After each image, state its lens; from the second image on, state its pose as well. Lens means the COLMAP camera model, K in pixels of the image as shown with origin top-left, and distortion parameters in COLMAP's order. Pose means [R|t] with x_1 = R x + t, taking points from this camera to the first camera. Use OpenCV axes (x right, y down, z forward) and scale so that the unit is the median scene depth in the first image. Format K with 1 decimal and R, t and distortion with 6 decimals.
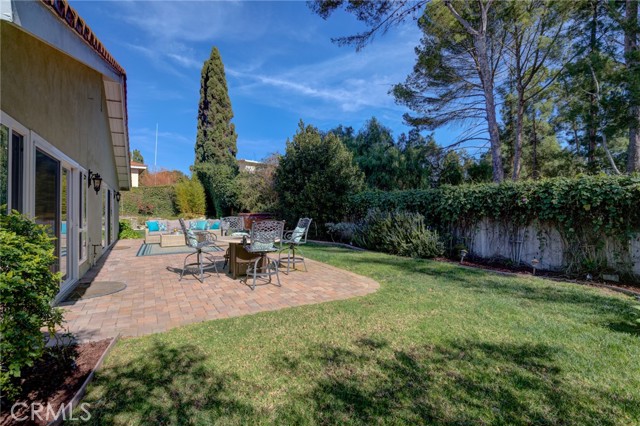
lens RADIAL K [[293.4, 0, 319.9], [0, 293.4, 212.9], [0, 0, 1]] dist [-0.010885, 0.003762]
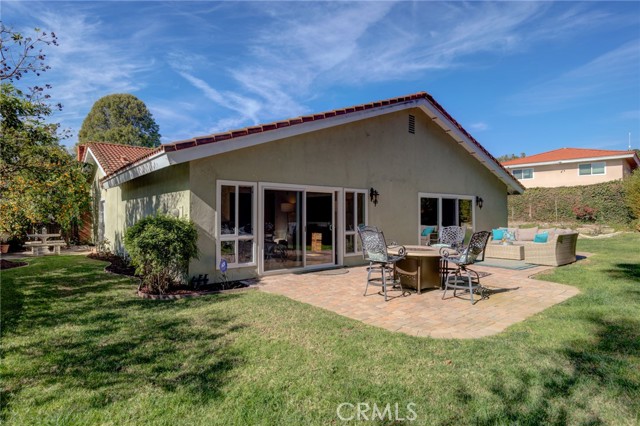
lens RADIAL K [[358.0, 0, 318.6], [0, 358.0, 213.5], [0, 0, 1]] dist [-0.001275, -0.000022]
pose [[0.135577, -0.013871, -0.990670, 1.914555], [0.002331, 0.999904, -0.013681, -0.018308], [0.990764, -0.000455, 0.135596, 1.240619]]
